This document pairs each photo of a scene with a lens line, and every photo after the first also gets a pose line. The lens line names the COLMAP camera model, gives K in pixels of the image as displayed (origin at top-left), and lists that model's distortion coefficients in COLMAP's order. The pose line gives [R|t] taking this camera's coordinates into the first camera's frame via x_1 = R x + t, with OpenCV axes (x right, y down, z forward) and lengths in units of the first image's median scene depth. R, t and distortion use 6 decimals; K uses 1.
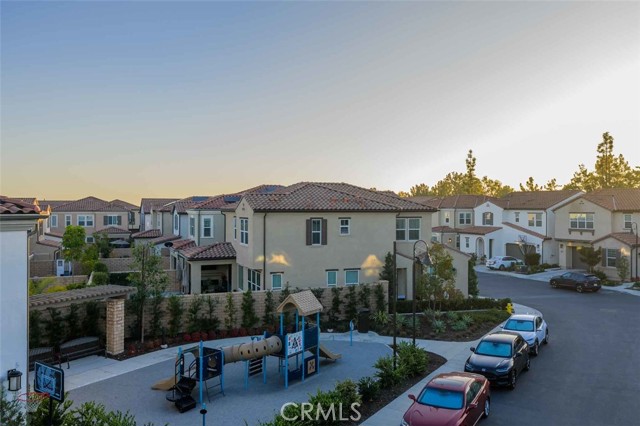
lens RADIAL K [[549.4, 0, 320.0], [0, 549.4, 213.0], [0, 0, 1]] dist [-0.006178, -0.005119]
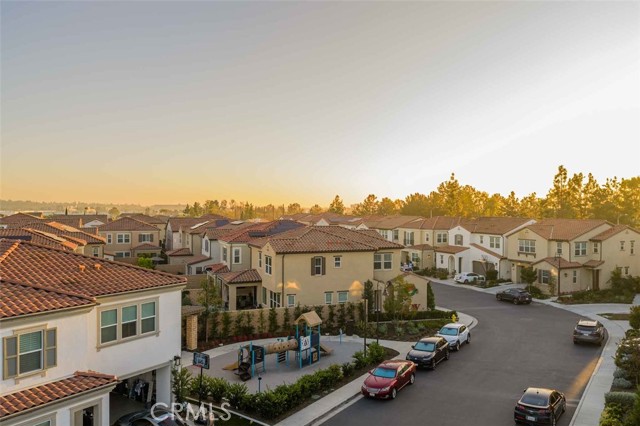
lens RADIAL K [[549.4, 0, 320.0], [0, 549.4, 213.0], [0, 0, 1]] dist [-0.006178, -0.005119]
pose [[0.999996, 0.000841, -0.002734, 0.002168], [-0.000830, 0.999992, 0.004019, -0.109558], [0.002737, -0.004017, 0.999988, -0.444758]]
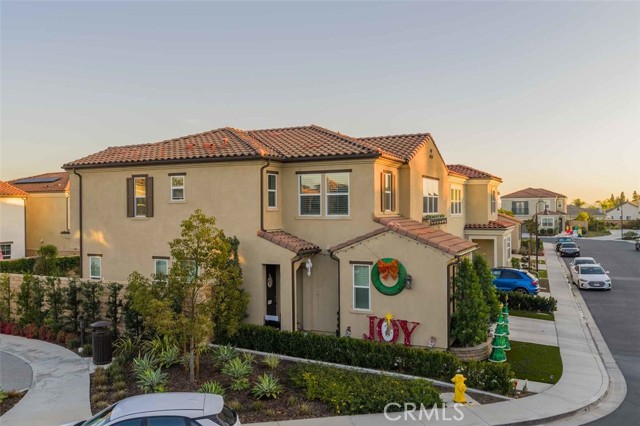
lens RADIAL K [[549.4, 0, 320.0], [0, 549.4, 213.0], [0, 0, 1]] dist [-0.006178, -0.005119]
pose [[0.713835, 0.020529, -0.700013, 0.569063], [0.011717, 0.999080, 0.041247, 0.028462], [0.700216, -0.037646, 0.712938, 0.679161]]
